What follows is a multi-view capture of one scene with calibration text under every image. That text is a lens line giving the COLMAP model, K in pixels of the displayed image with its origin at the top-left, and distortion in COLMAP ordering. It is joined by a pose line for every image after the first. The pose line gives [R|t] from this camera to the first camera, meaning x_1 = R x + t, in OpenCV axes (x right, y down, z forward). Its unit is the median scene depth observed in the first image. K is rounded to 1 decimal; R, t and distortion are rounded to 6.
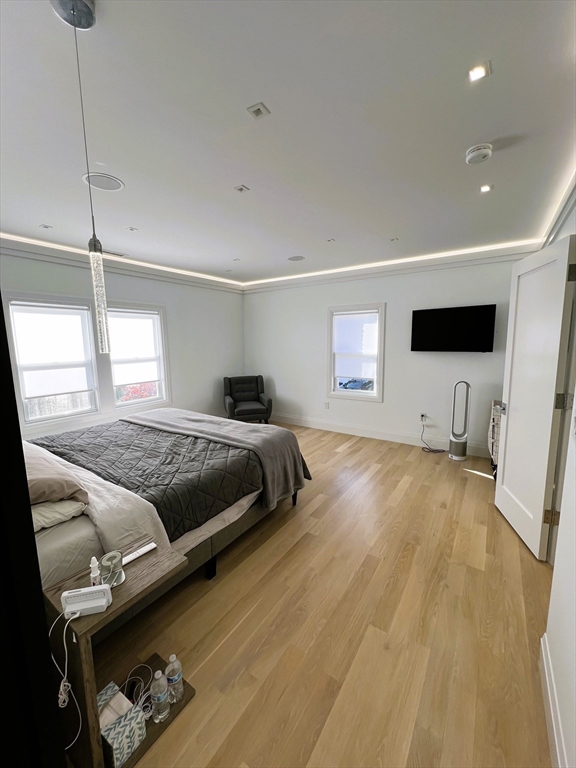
lens RADIAL K [[307.7, 0, 288.0], [0, 307.7, 384.0], [0, 0, 1]] dist [-0.012377, 0.000030]
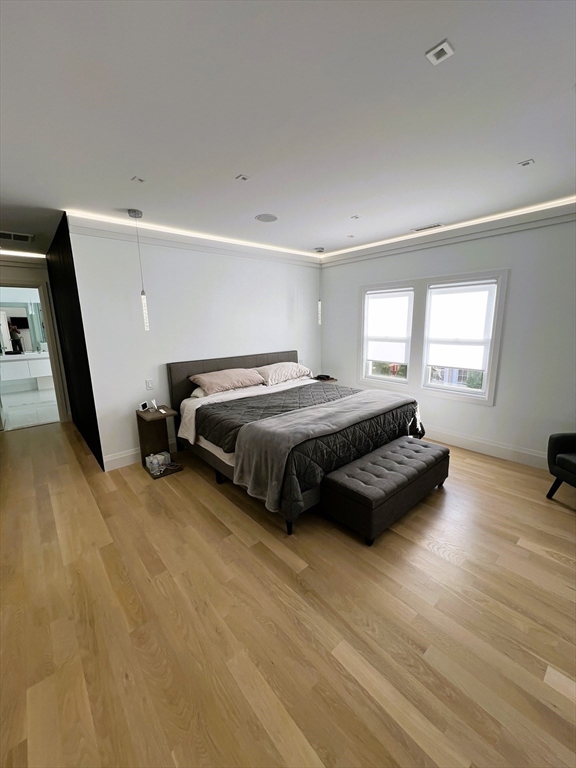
lens RADIAL K [[304.4, 0, 288.0], [0, 304.4, 384.0], [0, 0, 1]] dist [-0.000266, 0.000156]
pose [[-0.255972, 0.213548, -0.942802, 0.909025], [-0.114886, 0.961662, 0.249012, -0.238046], [0.959833, 0.172055, -0.221625, 1.463766]]
